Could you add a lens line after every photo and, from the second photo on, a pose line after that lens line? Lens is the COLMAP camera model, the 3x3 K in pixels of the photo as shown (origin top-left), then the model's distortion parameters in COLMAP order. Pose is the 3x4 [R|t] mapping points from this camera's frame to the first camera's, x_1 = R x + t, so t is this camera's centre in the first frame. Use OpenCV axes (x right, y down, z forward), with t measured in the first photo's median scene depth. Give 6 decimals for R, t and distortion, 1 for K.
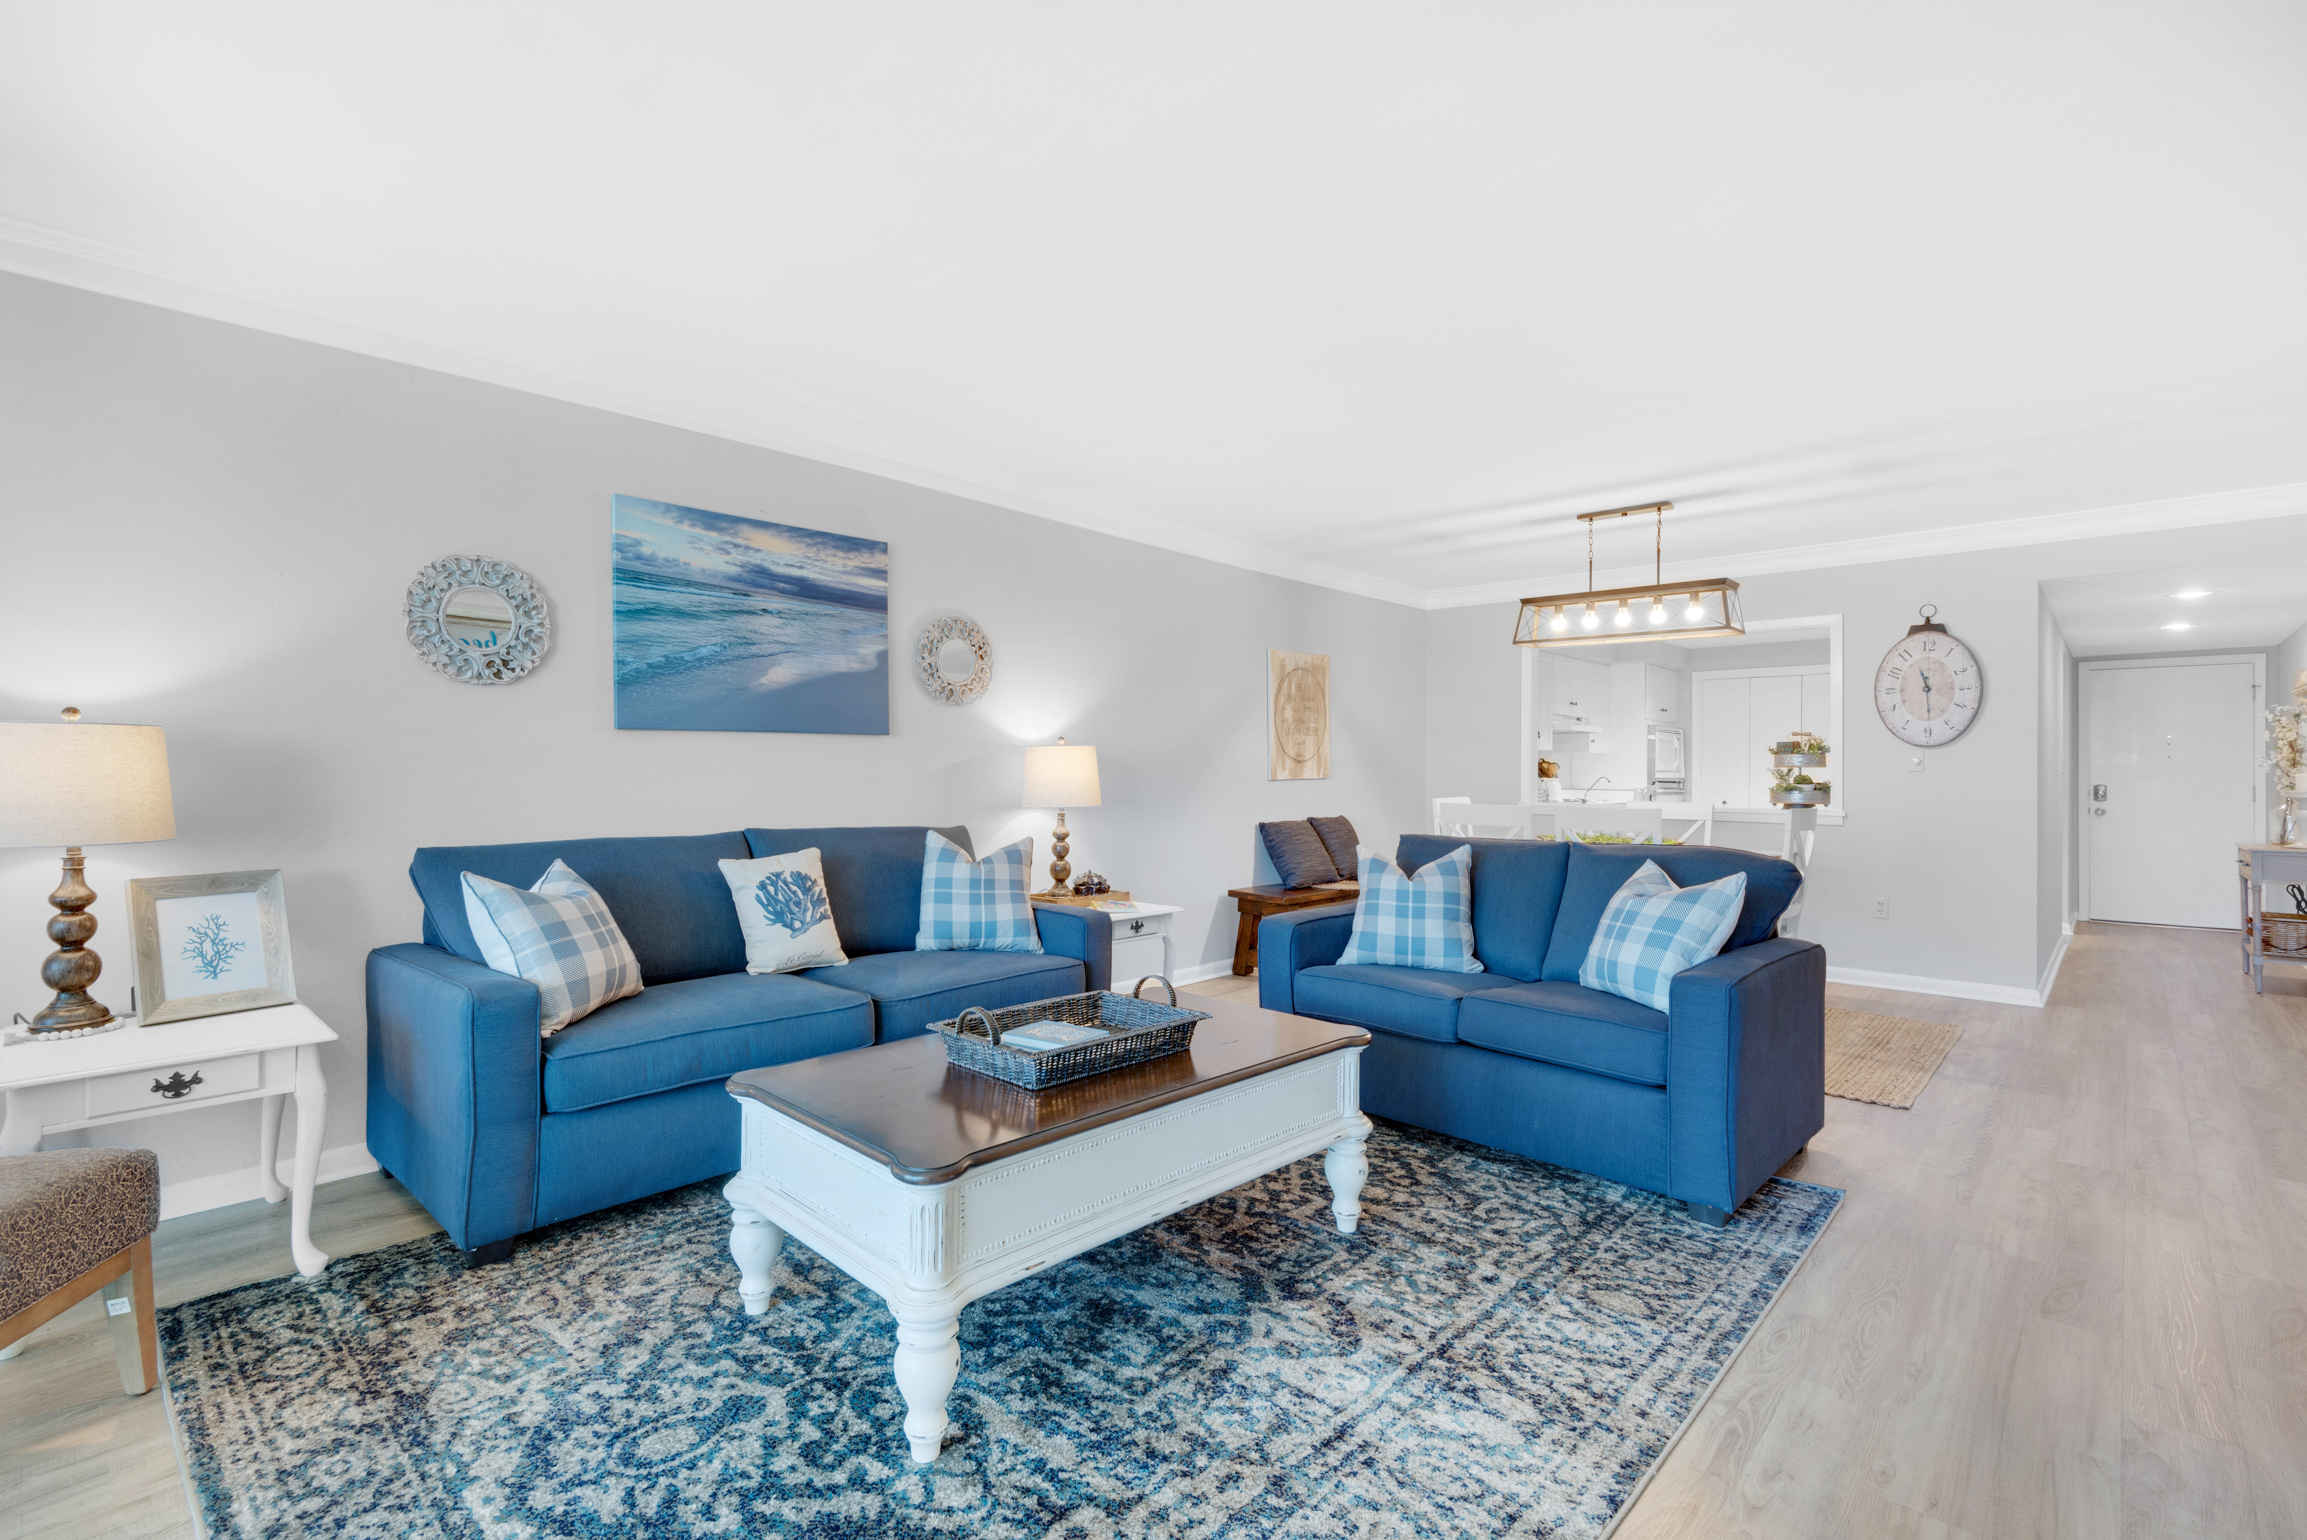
lens RADIAL K [[1039.3, 0, 1152.1], [0, 1039.3, 770.5], [0, 0, 1]] dist [0.014118, -0.004995]
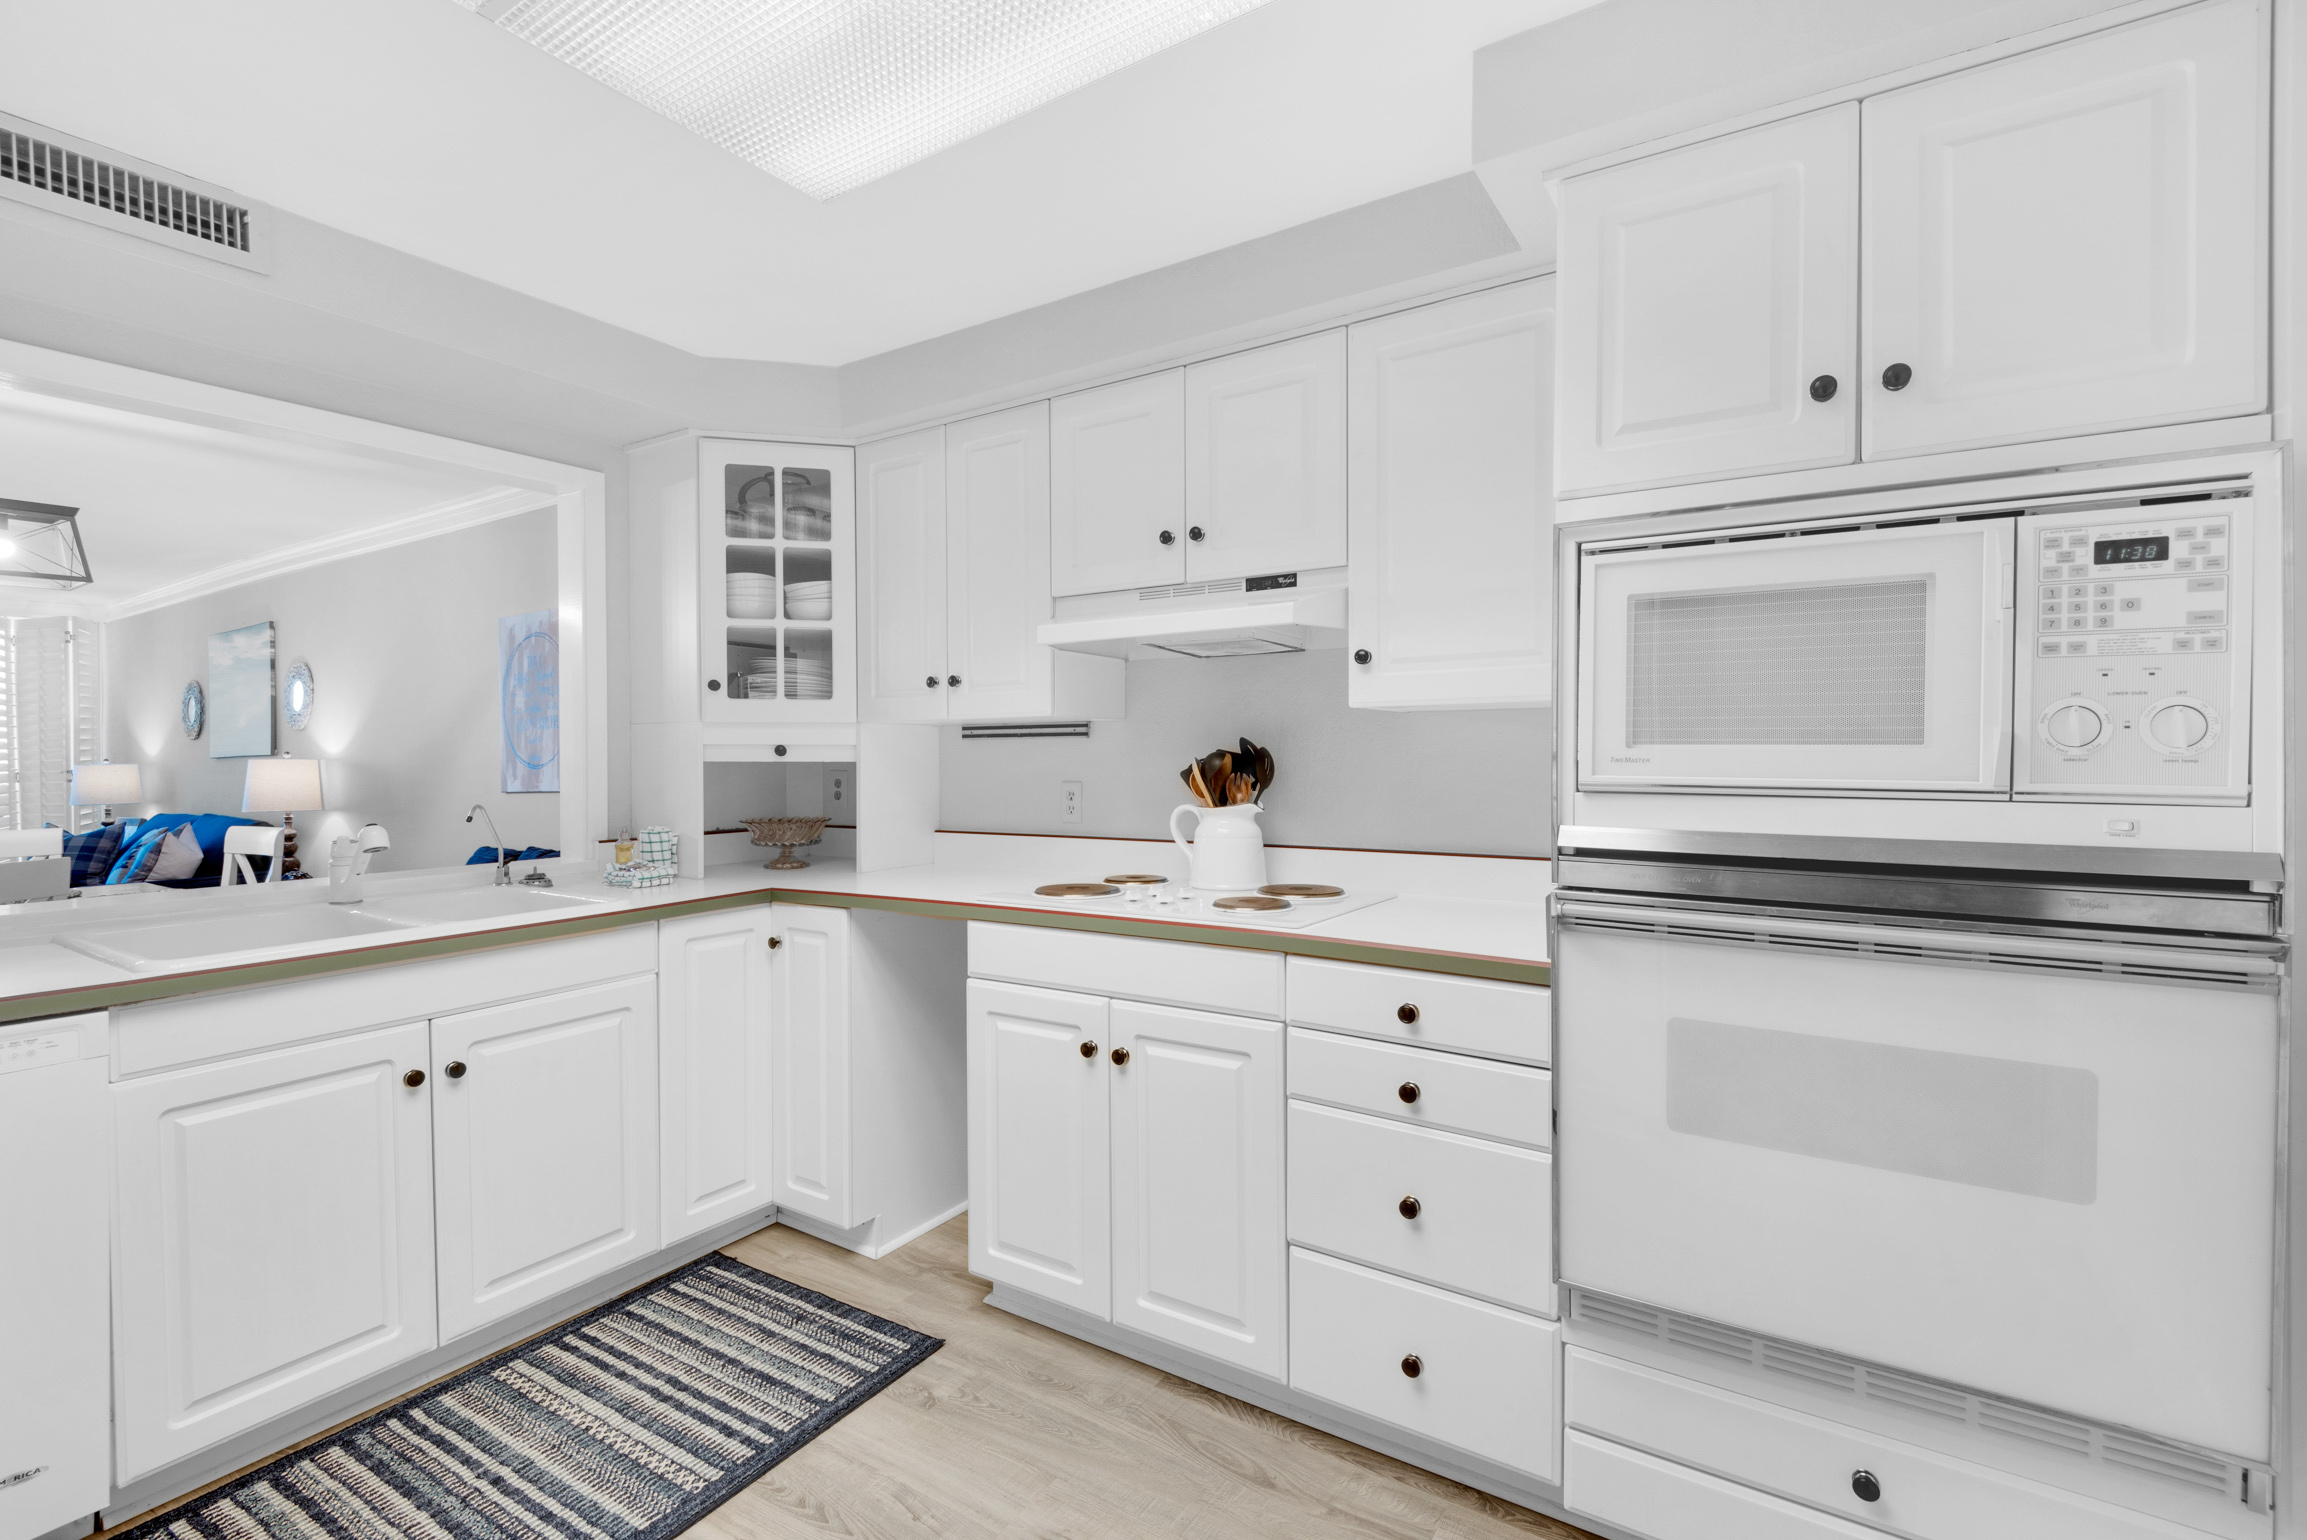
lens RADIAL K [[1039.3, 0, 1135.9], [0, 1039.3, 772.1], [0, 0, 1]] dist [0.014118, -0.004995]
pose [[0.168297, 0.007793, -0.985706, 1.024057], [0.012238, 0.999875, 0.009995, -0.007547], [0.985660, -0.013745, 0.168181, 1.439338]]
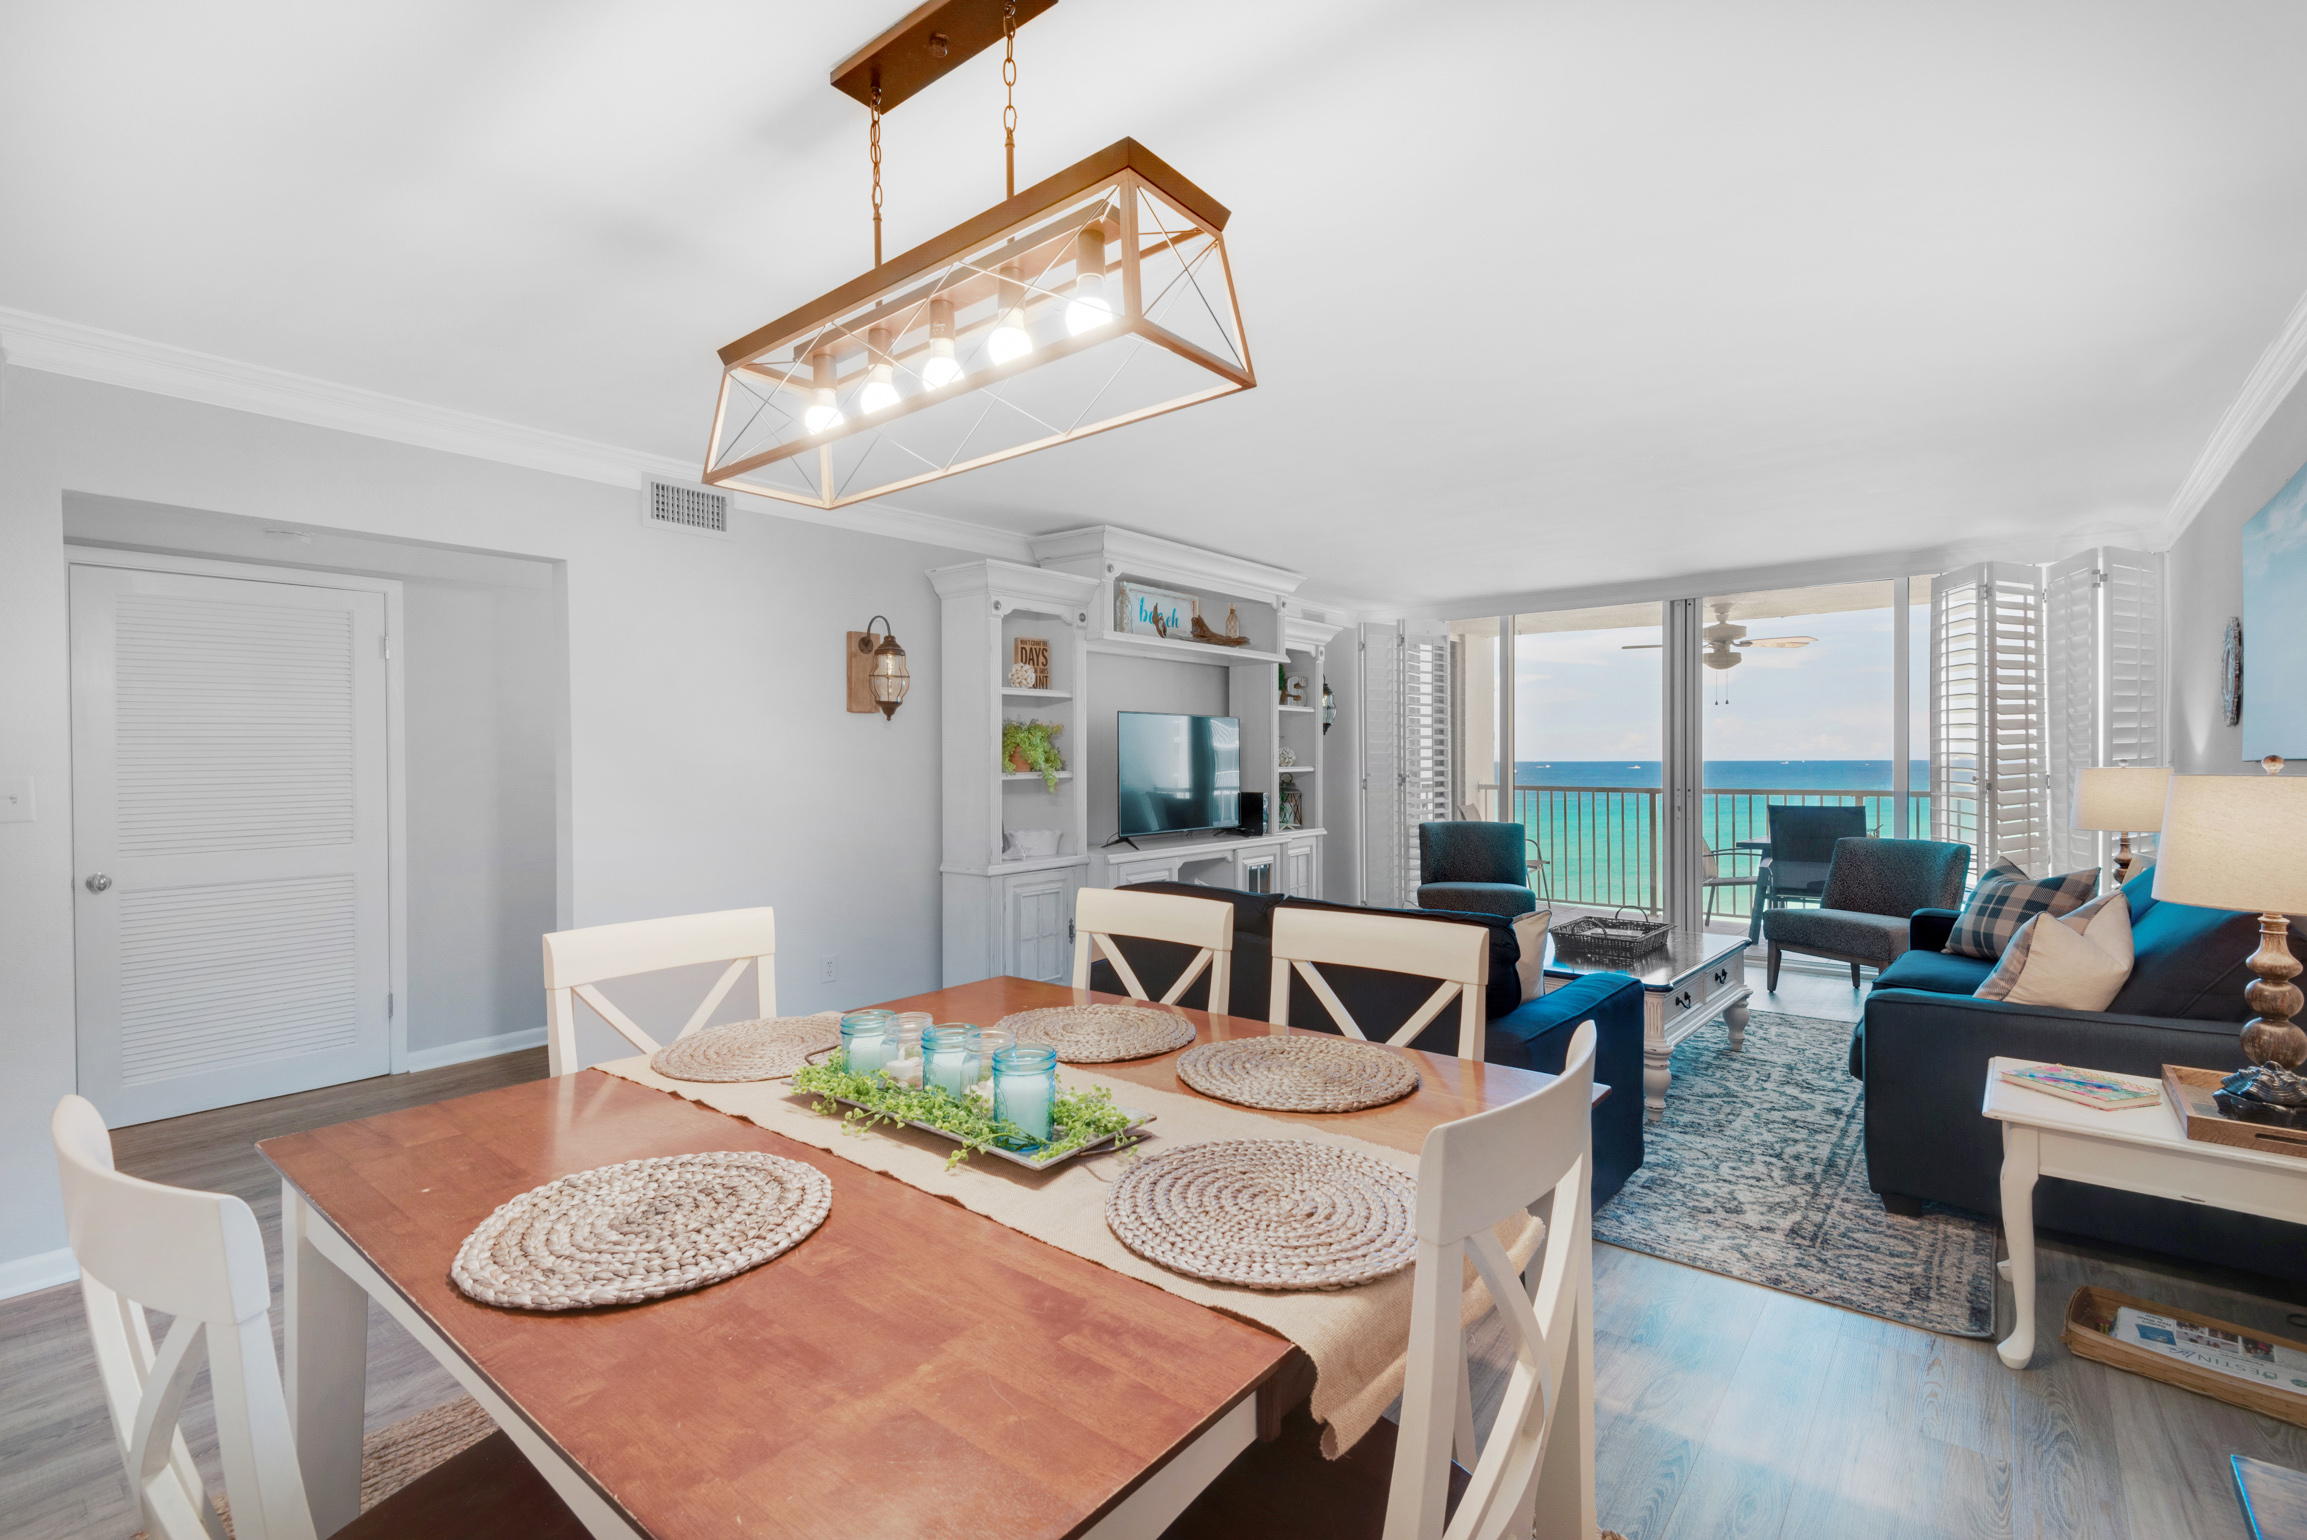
lens RADIAL K [[1039.3, 0, 1132.0], [0, 1039.3, 762.1], [0, 0, 1]] dist [0.014118, -0.004995]
pose [[-0.998024, -0.000613, -0.062832, 0.367552], [-0.000739, 0.999998, 0.001979, -0.025035], [0.062831, 0.002021, -0.998022, 1.179723]]
